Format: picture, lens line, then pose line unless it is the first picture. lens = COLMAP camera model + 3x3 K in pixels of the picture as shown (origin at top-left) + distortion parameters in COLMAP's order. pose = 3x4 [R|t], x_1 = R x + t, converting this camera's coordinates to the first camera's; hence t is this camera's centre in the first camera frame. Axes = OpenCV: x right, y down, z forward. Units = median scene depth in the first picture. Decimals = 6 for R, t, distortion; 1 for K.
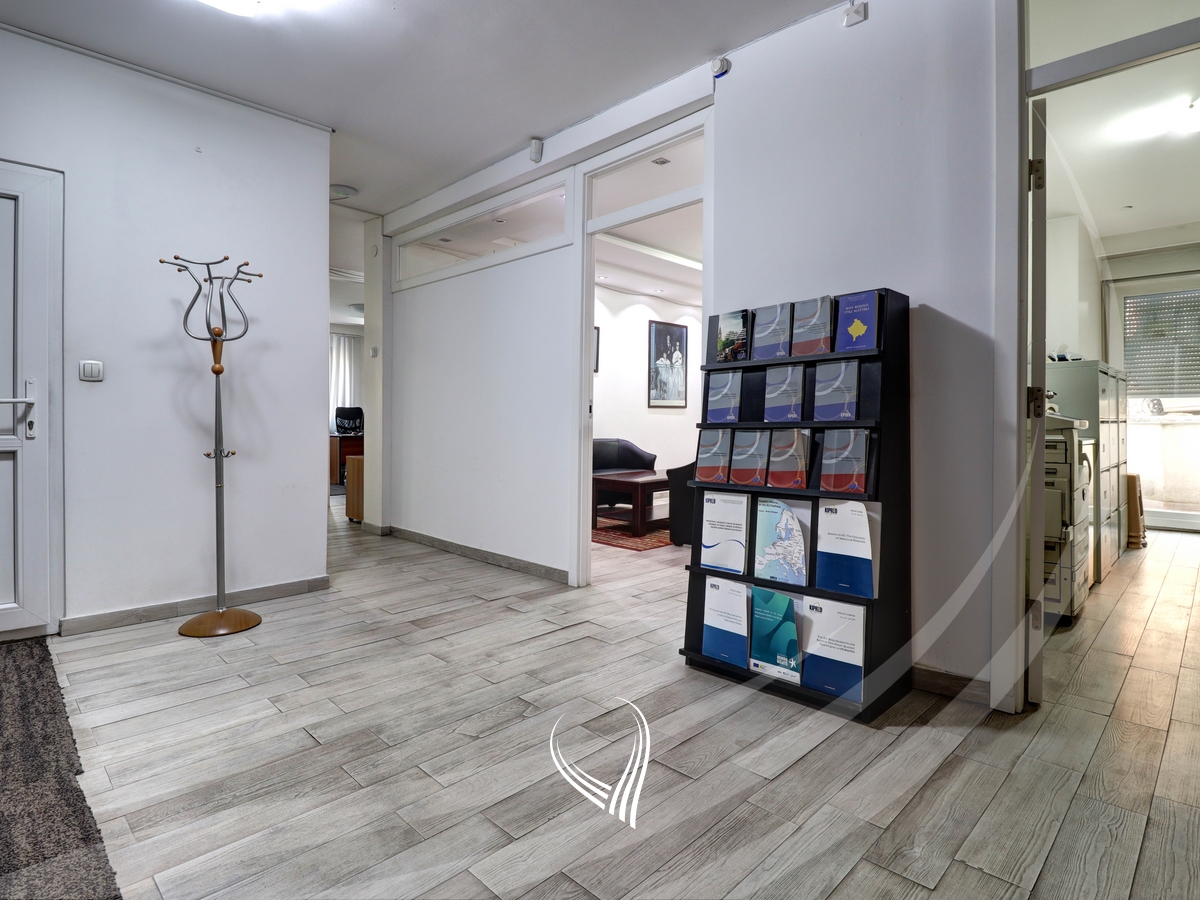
lens RADIAL K [[642.8, 0, 602.6], [0, 642.8, 443.0], [0, 0, 1]] dist [-0.019455, -0.002307]
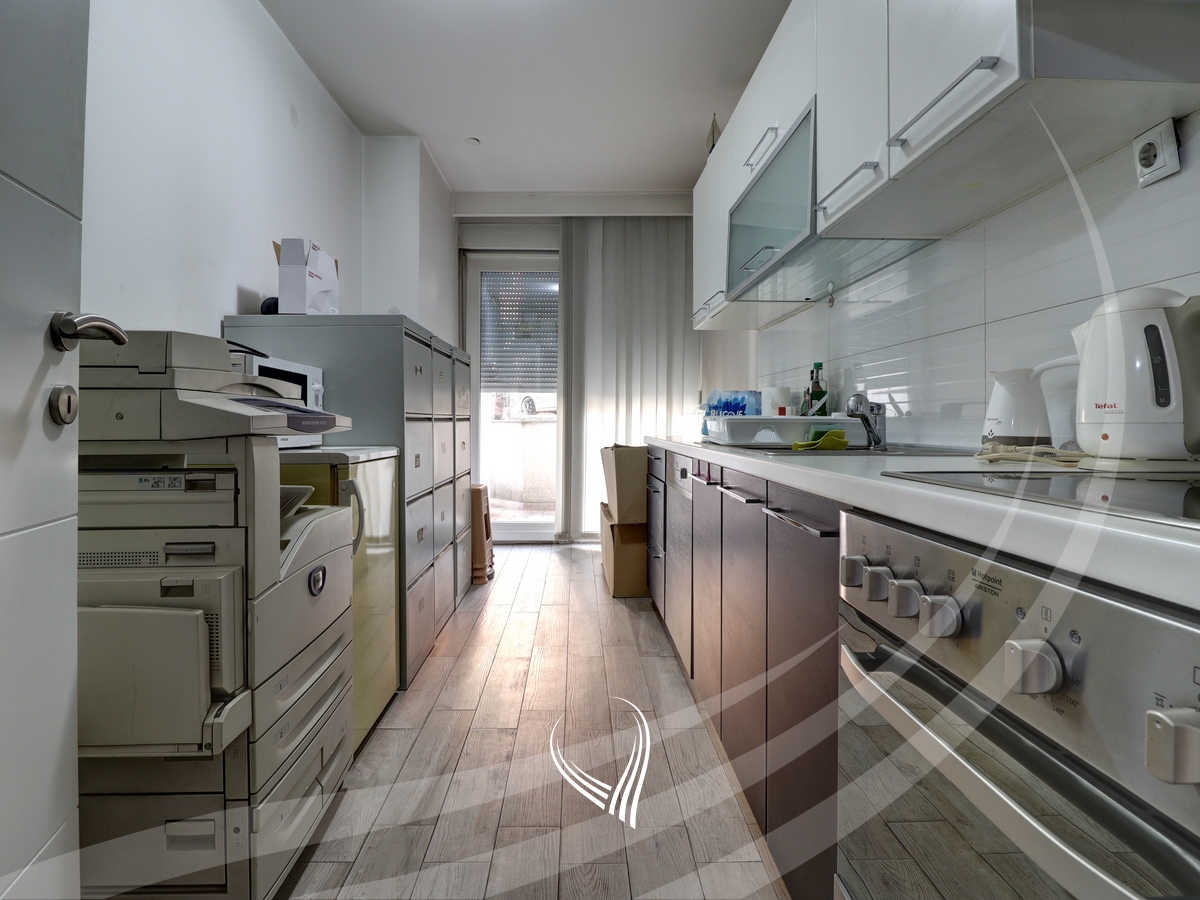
lens RADIAL K [[642.8, 0, 599.3], [0, 642.8, 444.4], [0, 0, 1]] dist [-0.019455, -0.002307]
pose [[0.684195, -0.009245, 0.729241, 0.396213], [-0.000697, 0.999911, 0.013330, -0.015015], [-0.729299, -0.009629, 0.684127, 0.383105]]
